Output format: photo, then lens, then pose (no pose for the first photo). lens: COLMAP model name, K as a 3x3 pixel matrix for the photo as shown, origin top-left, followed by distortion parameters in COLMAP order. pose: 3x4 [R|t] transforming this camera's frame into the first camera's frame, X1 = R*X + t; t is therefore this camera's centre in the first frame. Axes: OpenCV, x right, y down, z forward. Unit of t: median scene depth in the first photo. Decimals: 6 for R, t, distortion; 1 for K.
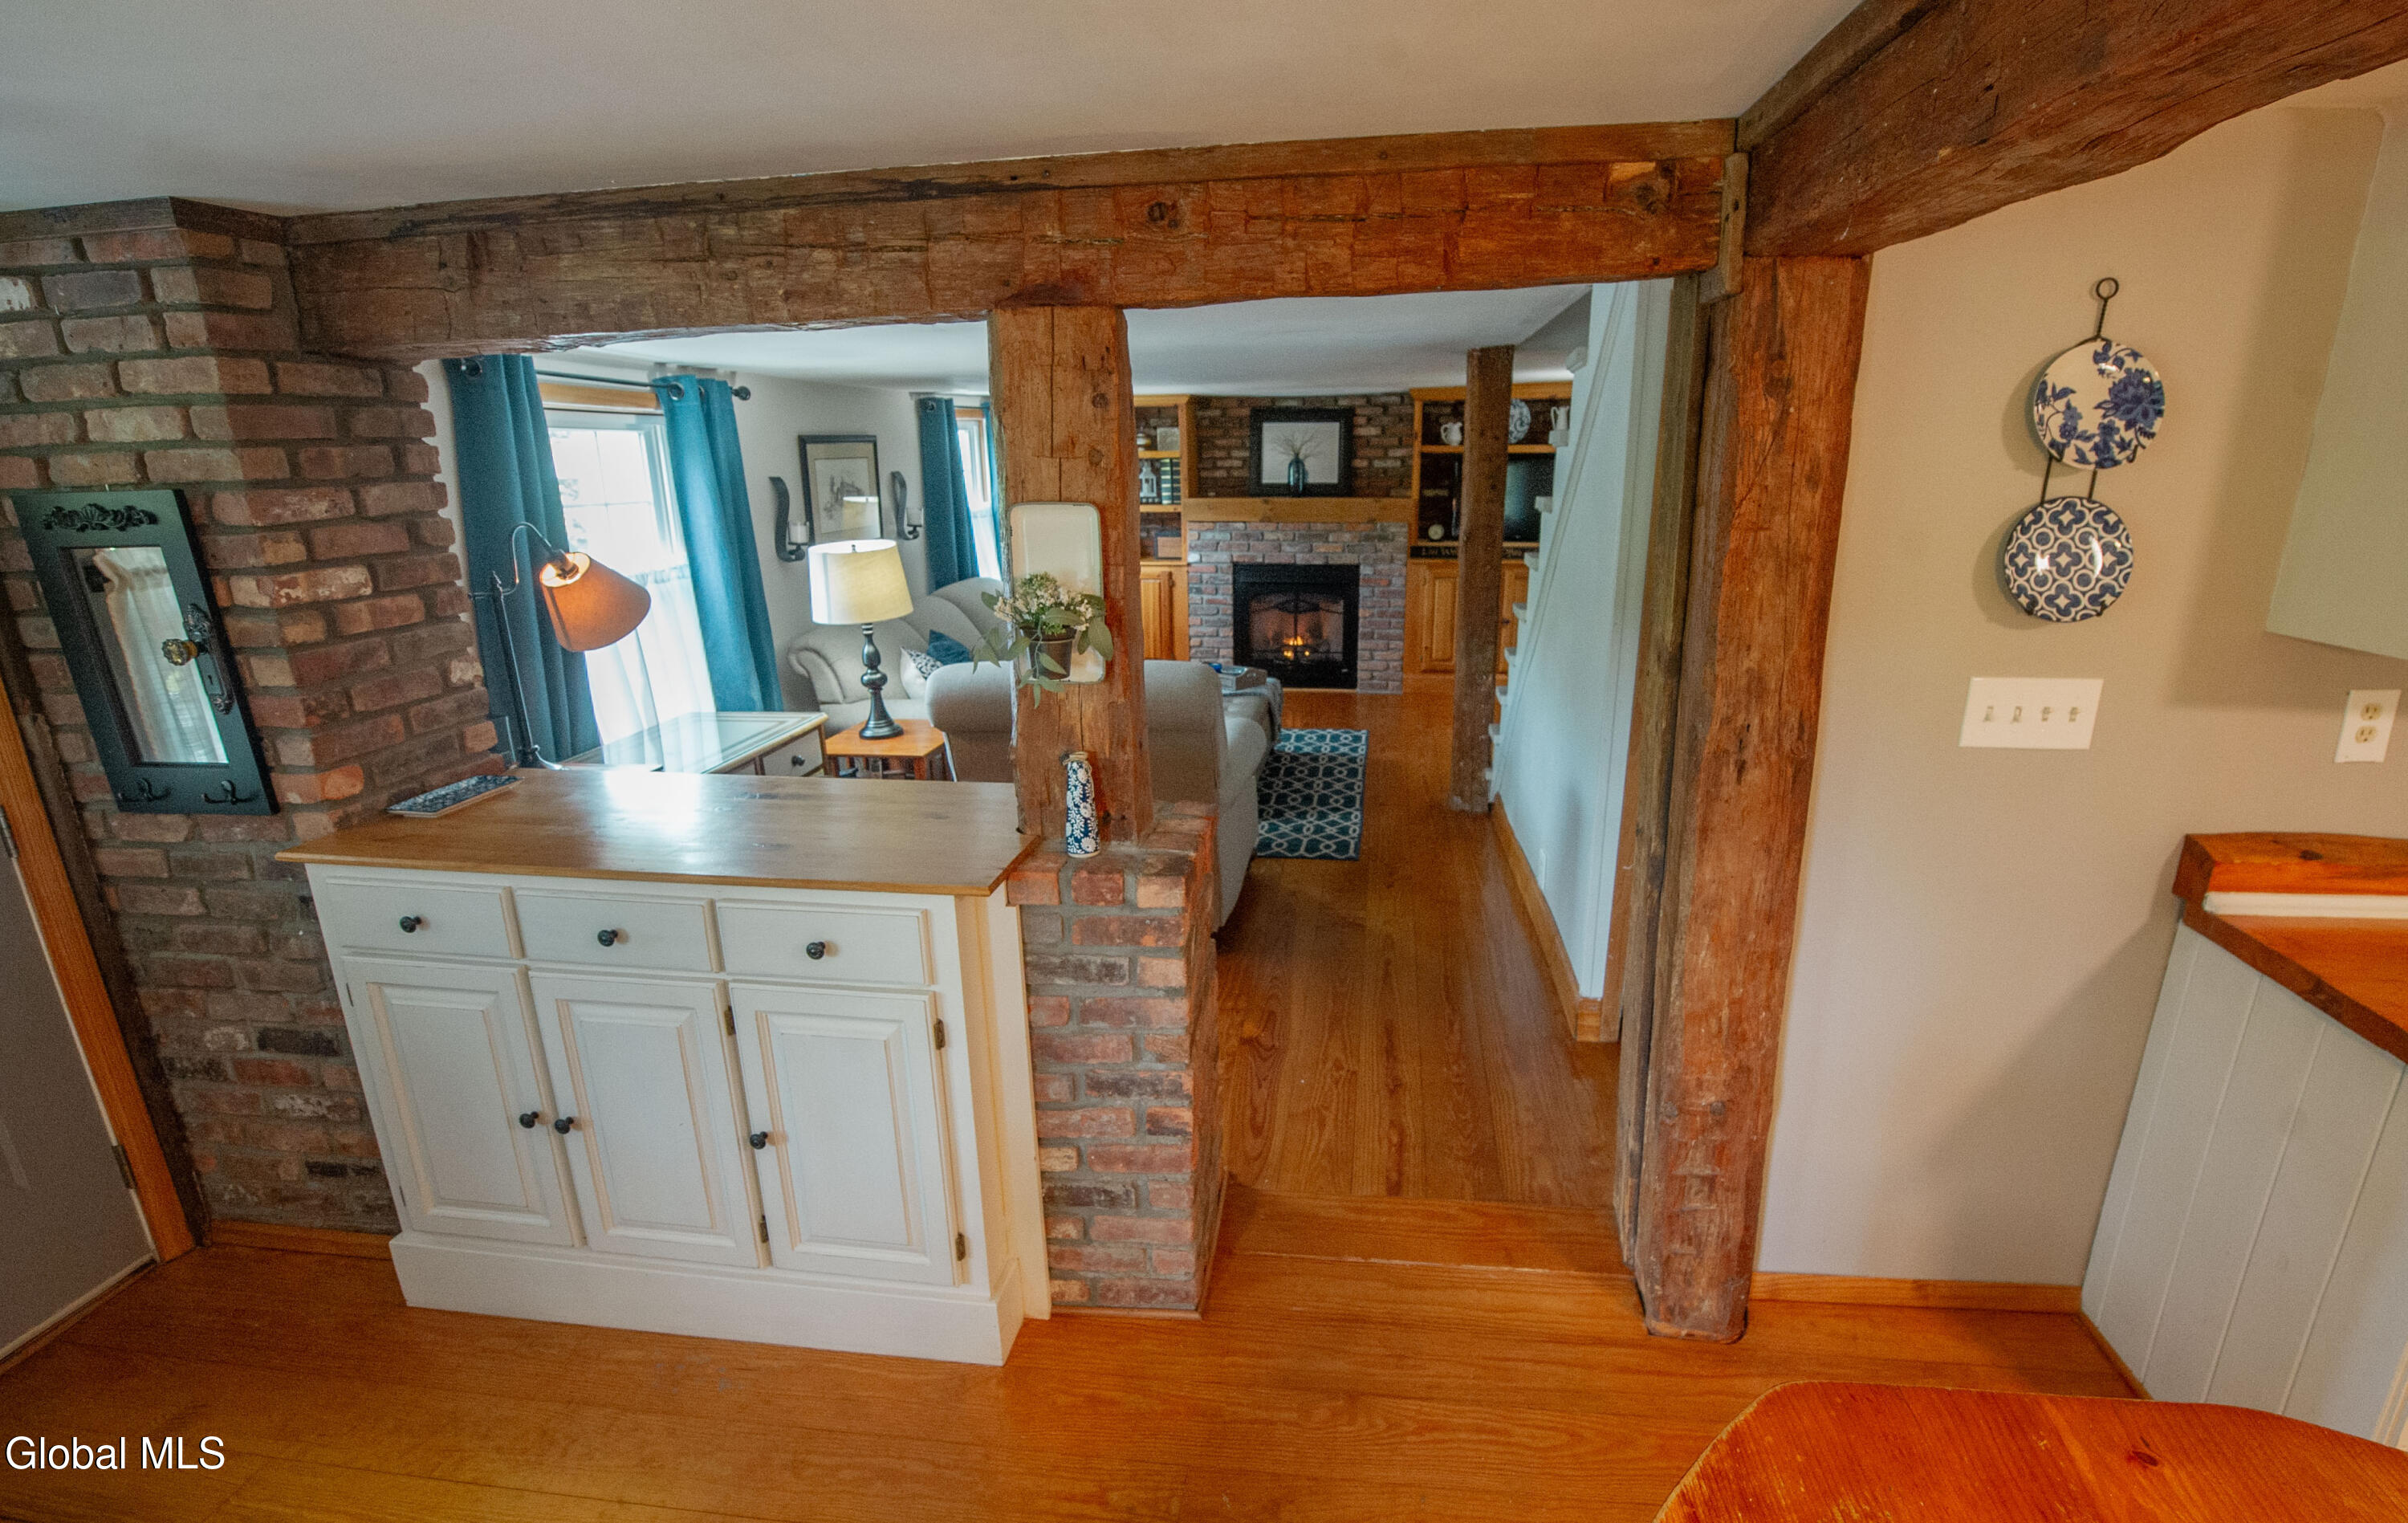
lens RADIAL K [[1083.8, 0, 1243.7], [0, 1083.8, 769.0], [0, 0, 1]] dist [-0.016728, 0.000280]
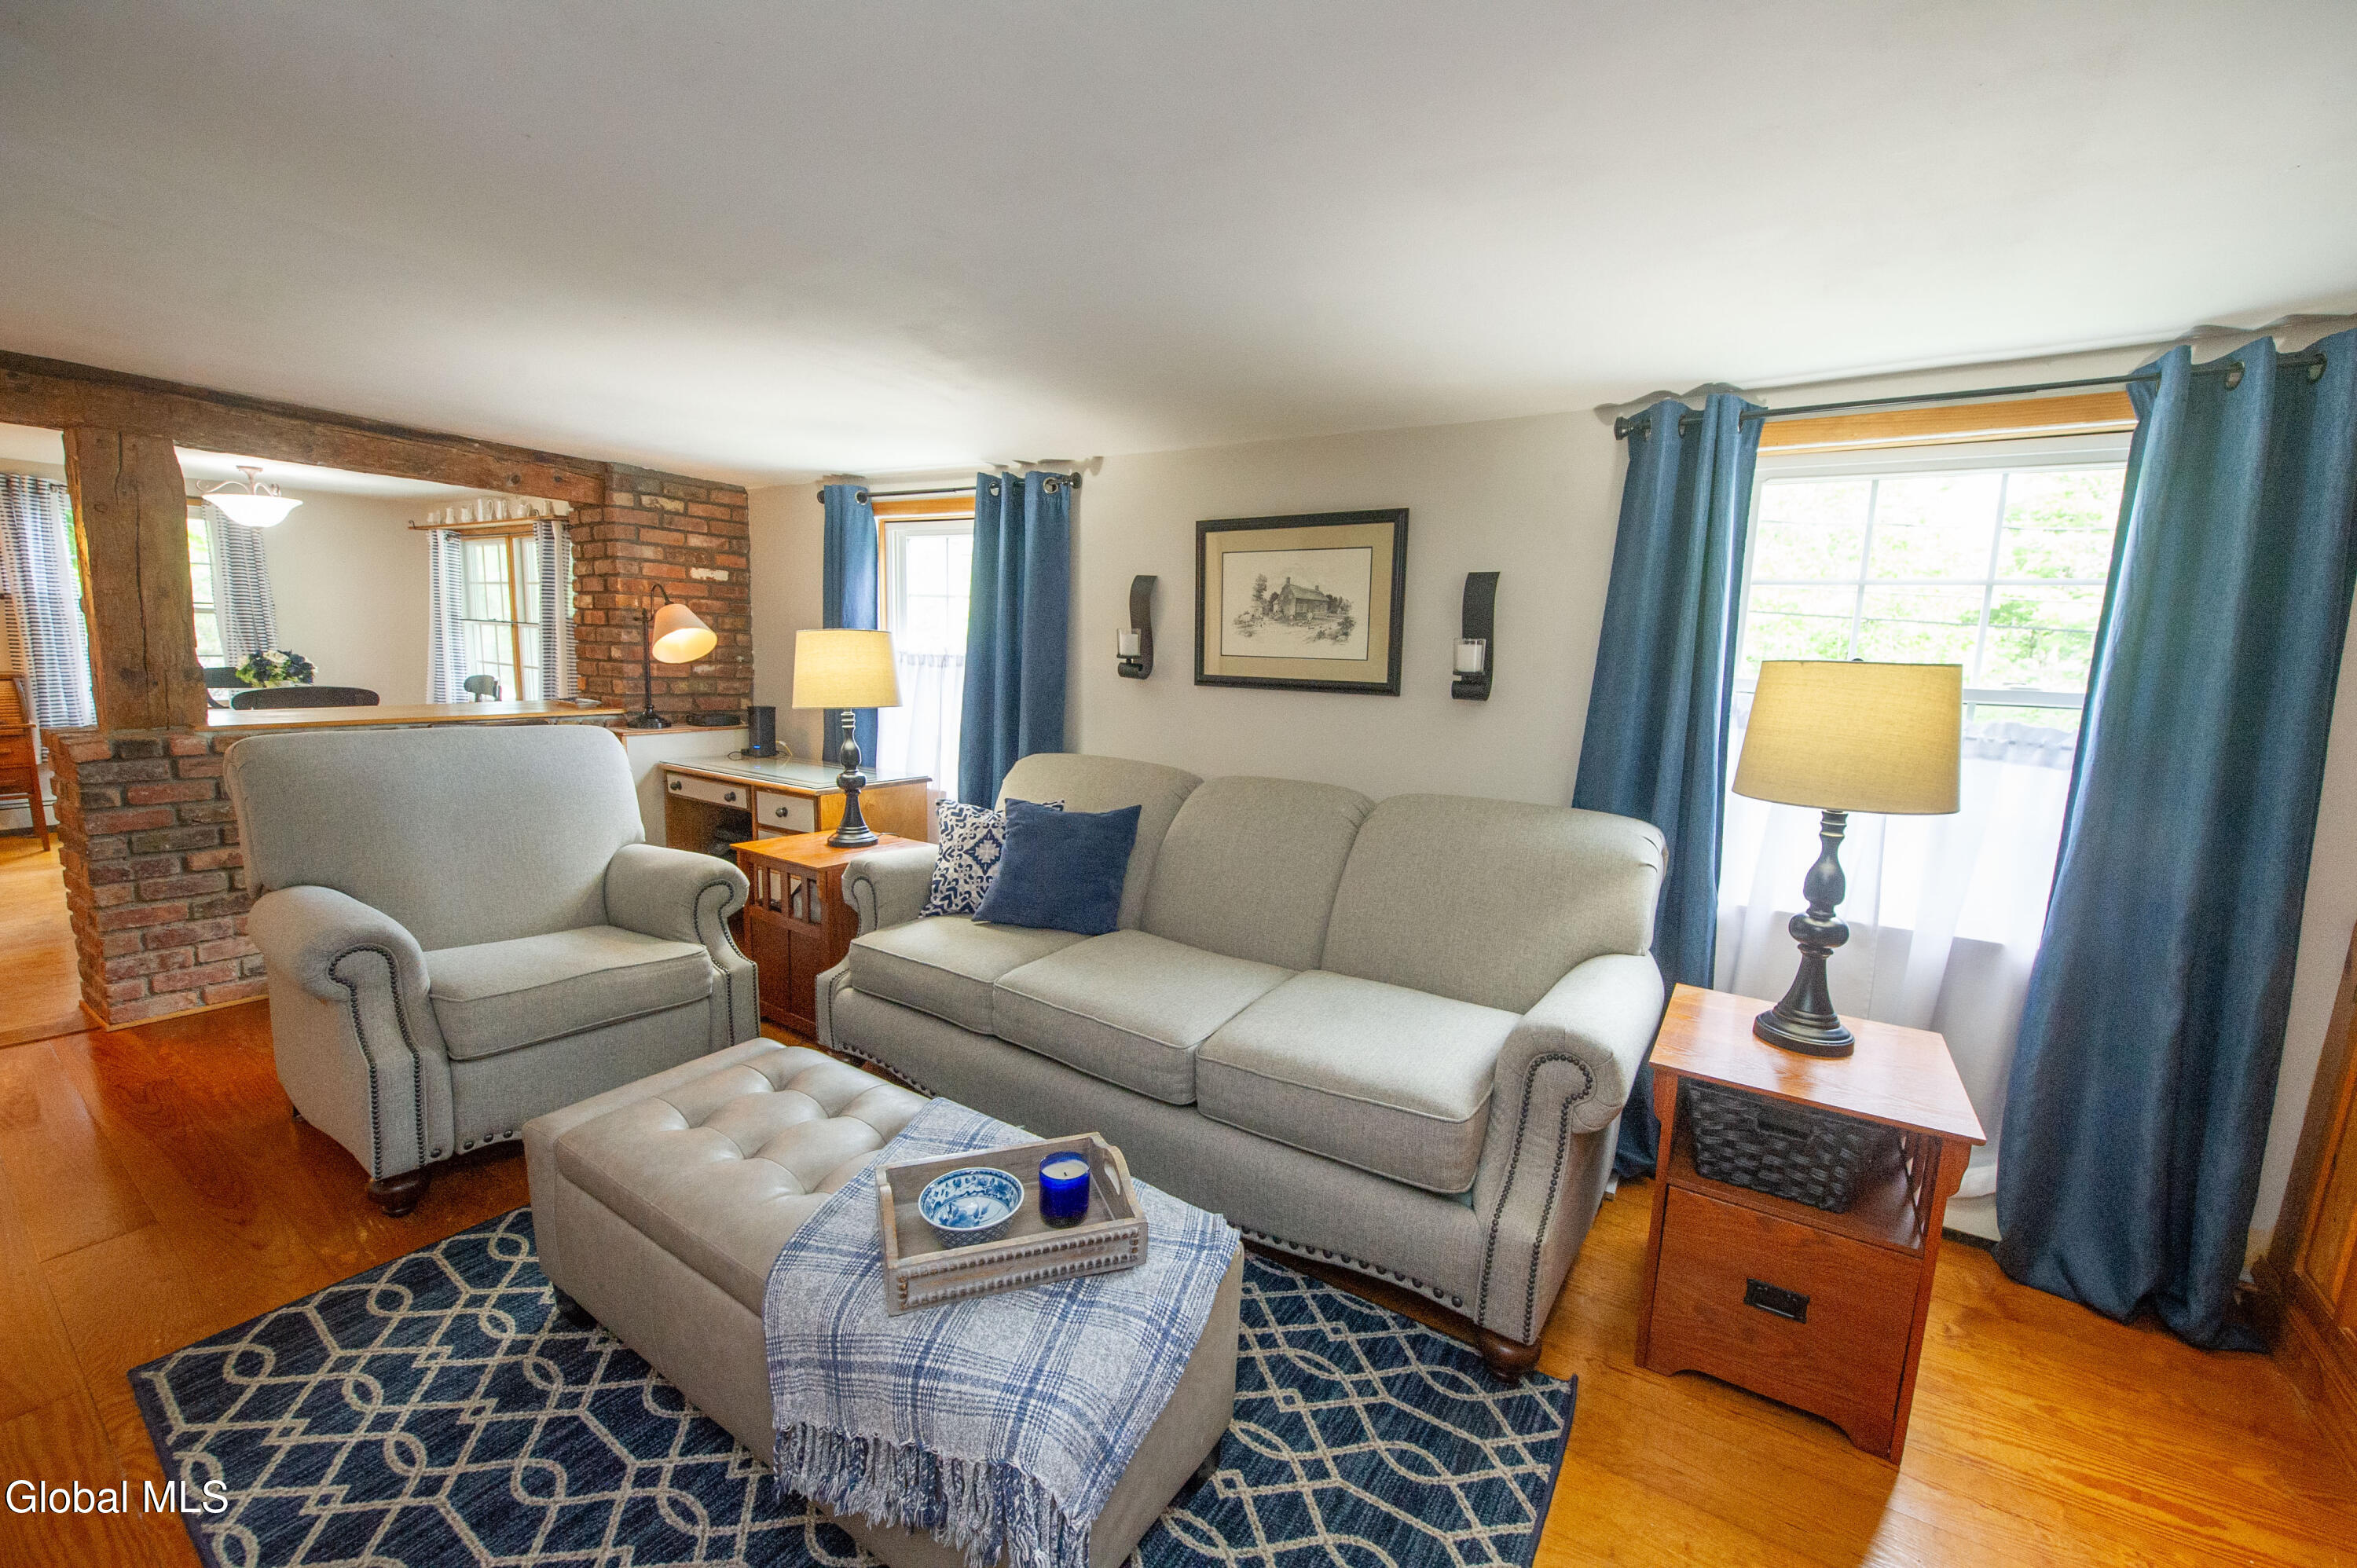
lens RADIAL K [[940.7, 0, 1195.7], [0, 940.7, 787.8], [0, 0, 1]] dist [-0.003181, -0.007206]
pose [[-0.436058, 0.130875, -0.890351, 0.195894], [-0.281951, 0.919687, 0.273276, -0.315480], [0.854609, 0.370200, -0.364136, 1.296748]]
